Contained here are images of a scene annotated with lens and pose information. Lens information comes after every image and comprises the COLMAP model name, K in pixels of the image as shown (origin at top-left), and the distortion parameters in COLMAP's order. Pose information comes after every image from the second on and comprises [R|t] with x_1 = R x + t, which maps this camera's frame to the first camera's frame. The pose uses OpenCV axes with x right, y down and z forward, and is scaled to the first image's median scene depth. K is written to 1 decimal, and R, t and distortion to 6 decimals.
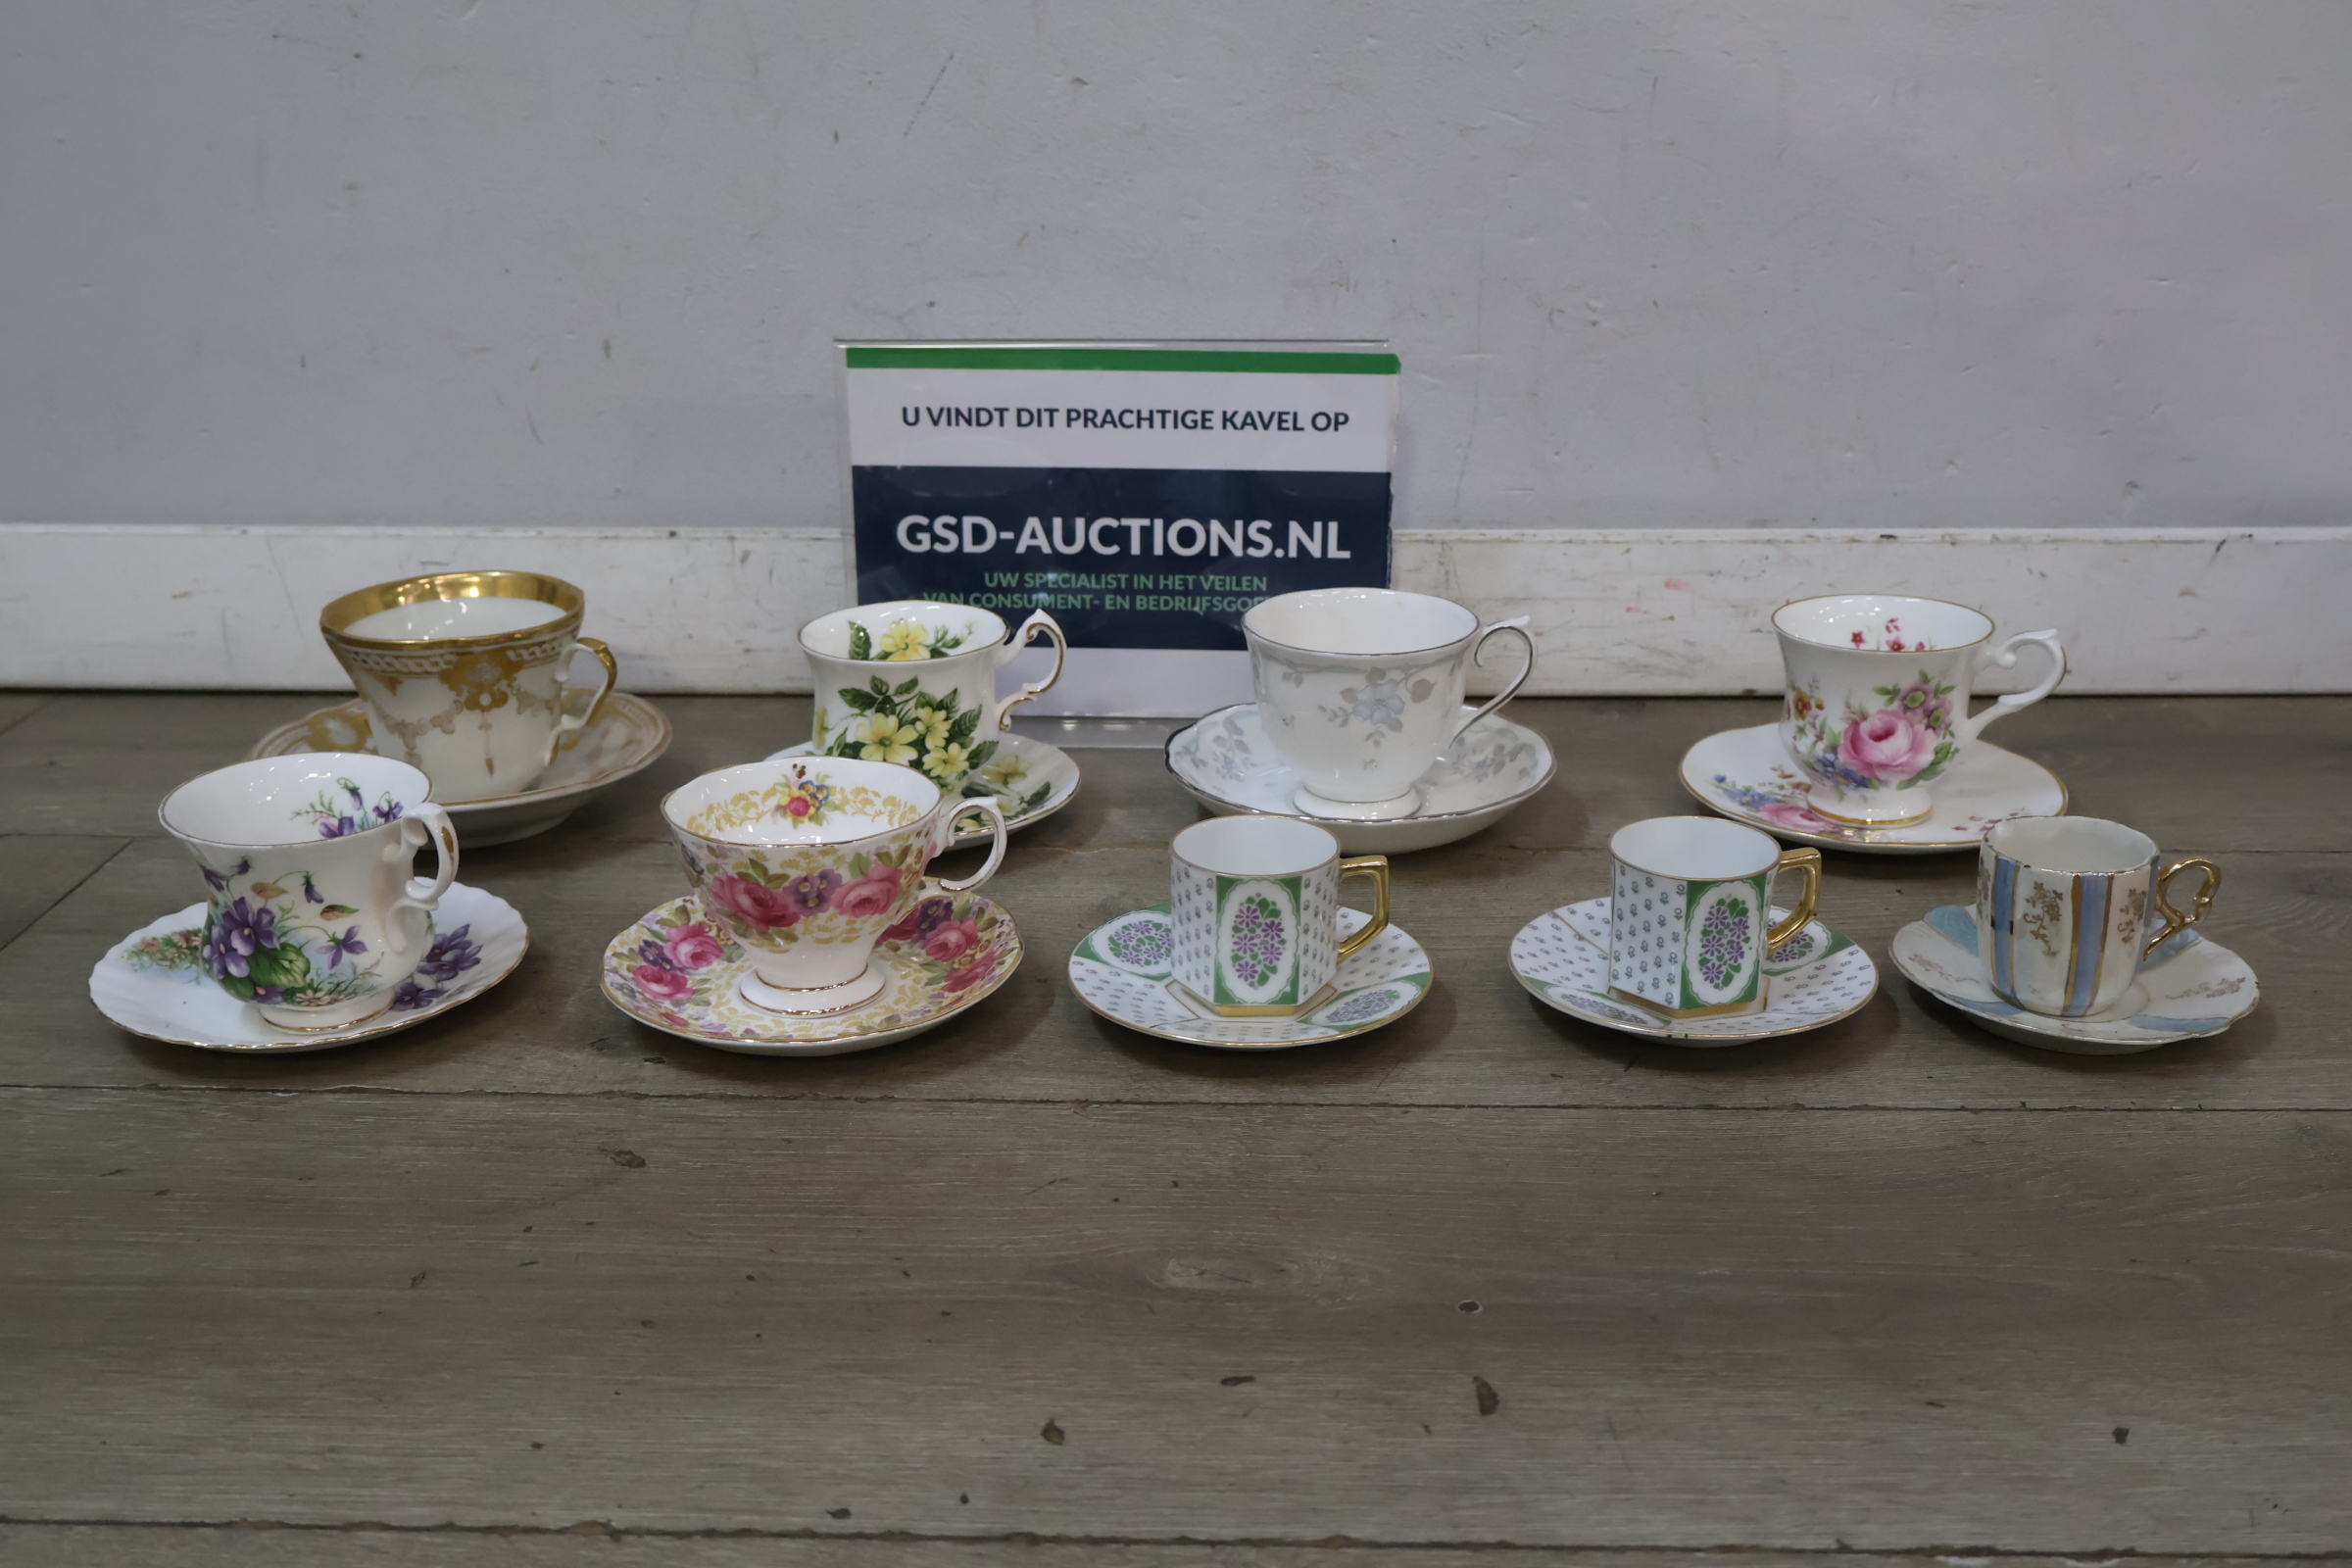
lens RADIAL K [[2493.7, 0, 1171.8], [0, 2493.7, 764.5], [0, 0, 1]] dist [0.000943, 0.000000]
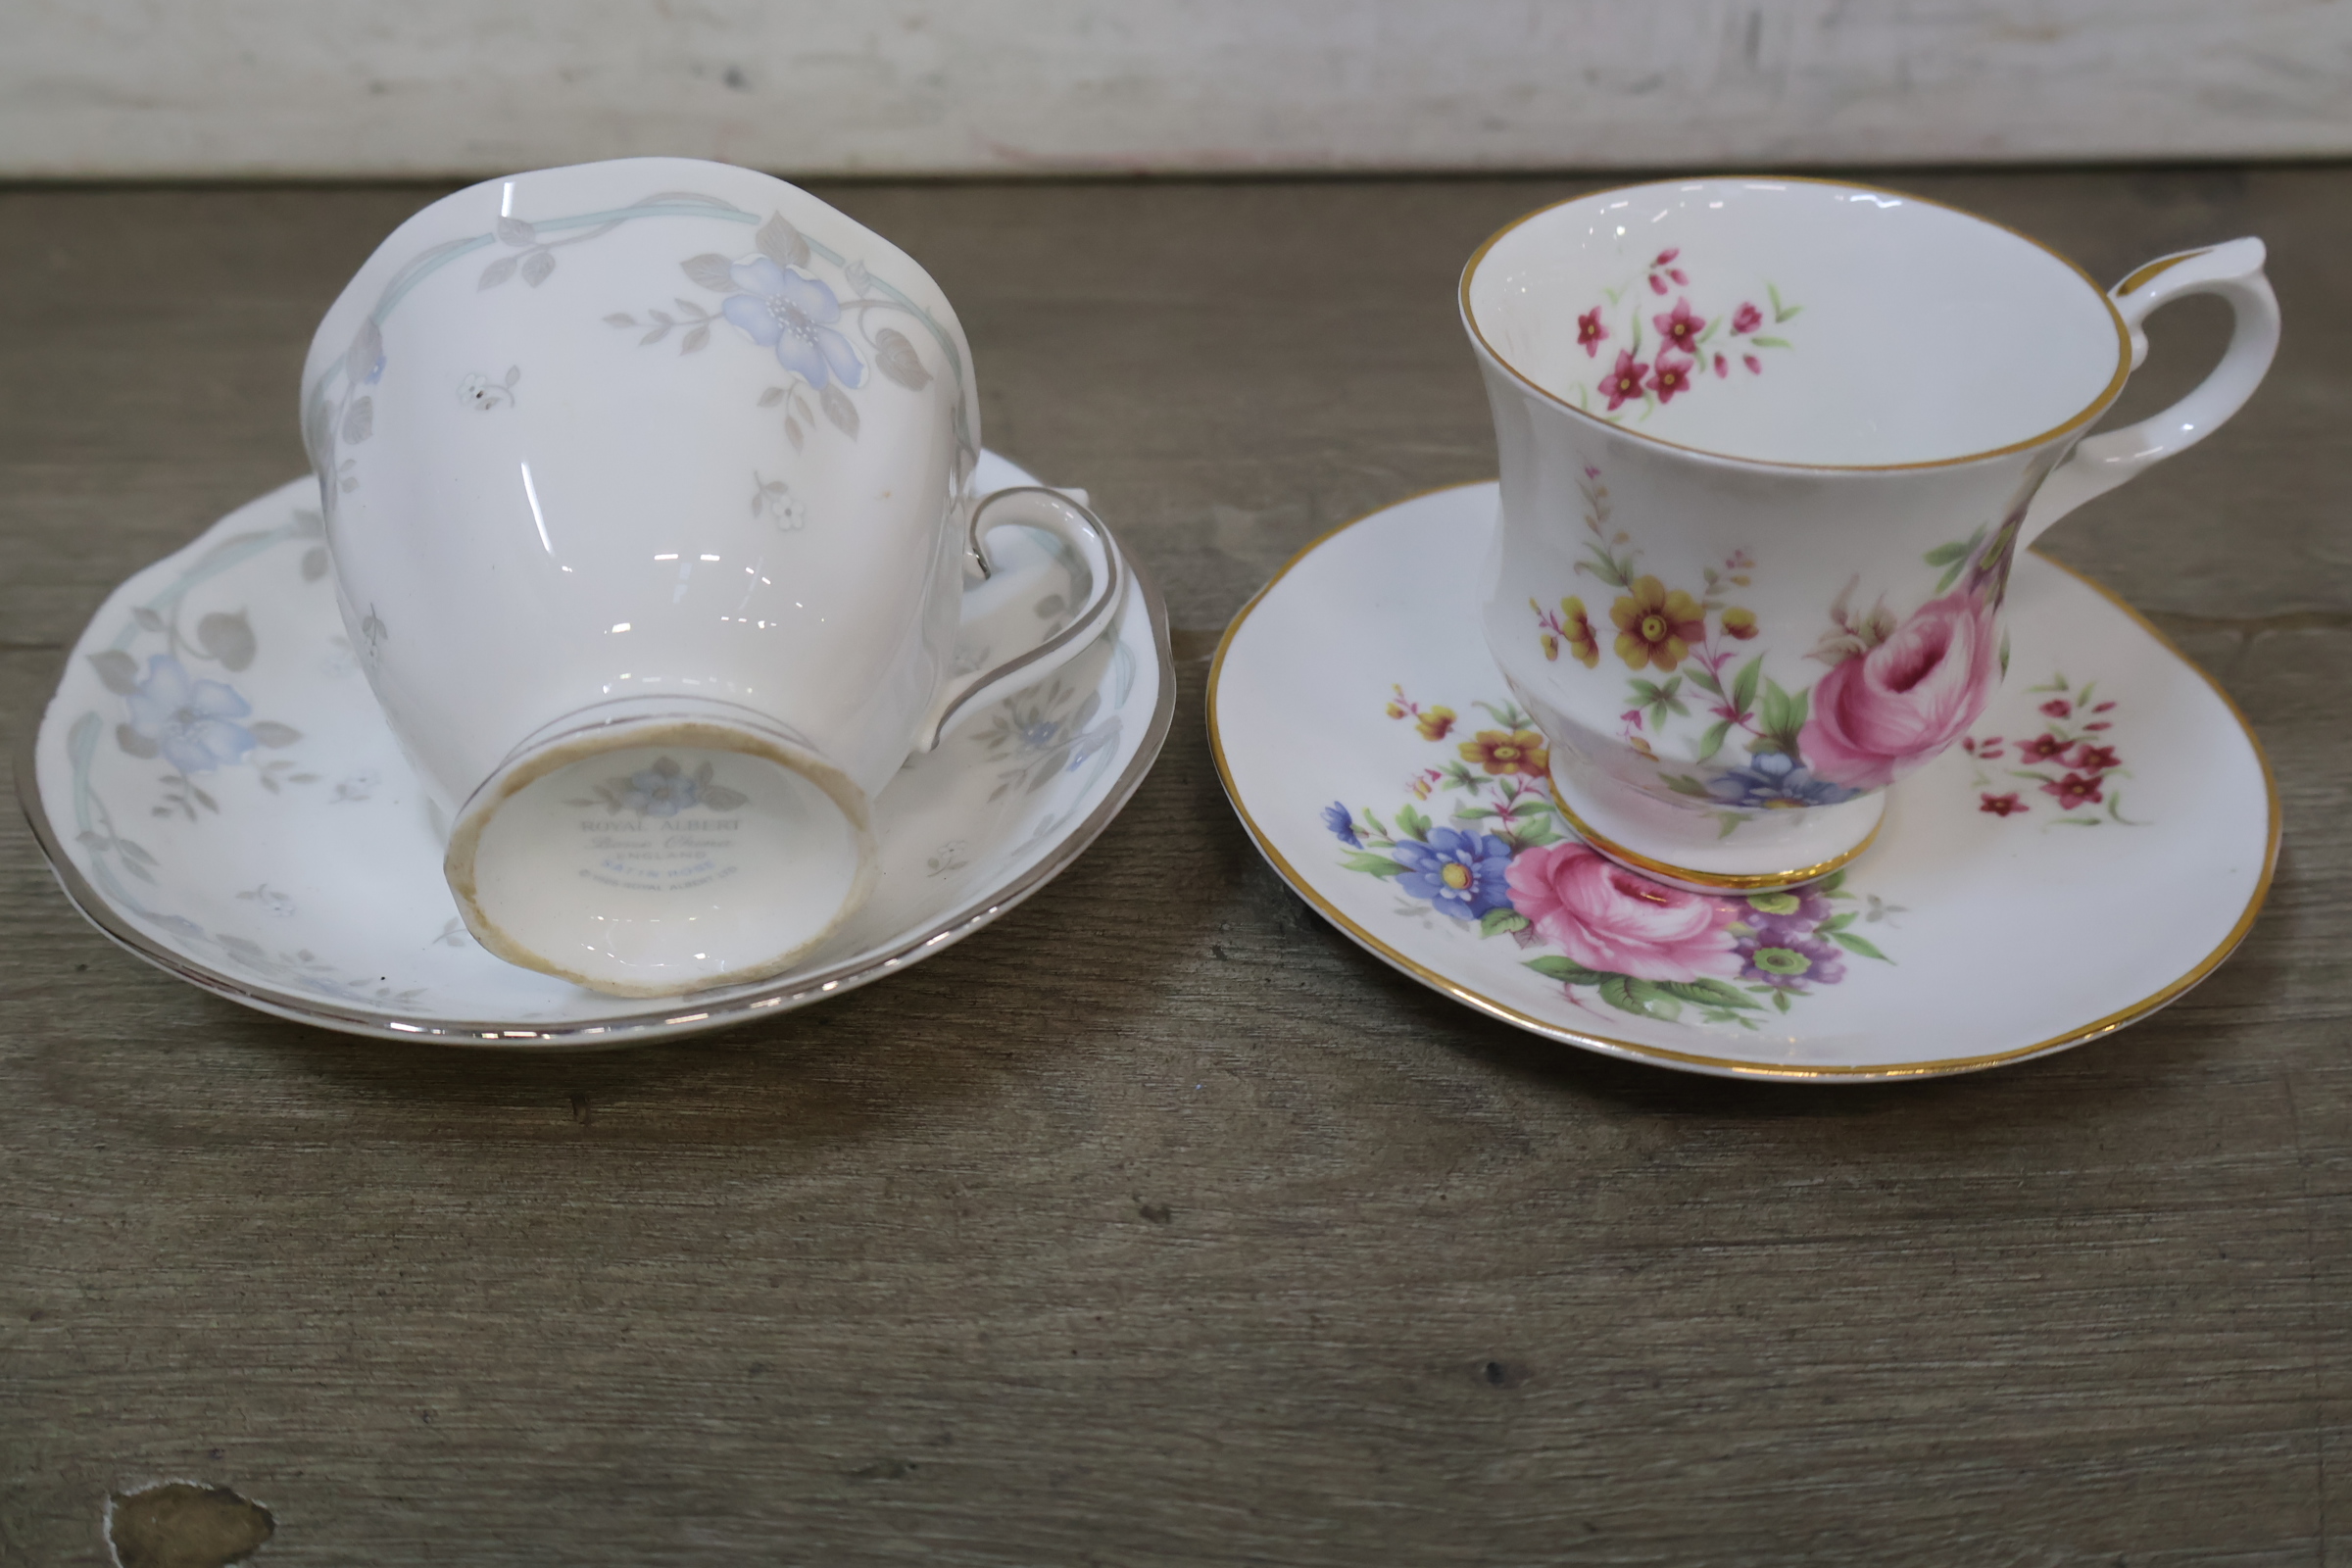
lens RADIAL K [[2493.7, 0, 1154.3], [0, 2493.7, 788.6], [0, 0, 1]] dist [0.000943, 0.000000]
pose [[0.998472, -0.026422, 0.048534, -0.075293], [0.011179, 0.956705, 0.290844, -0.081076], [-0.054117, -0.289857, 0.955539, 0.751819]]
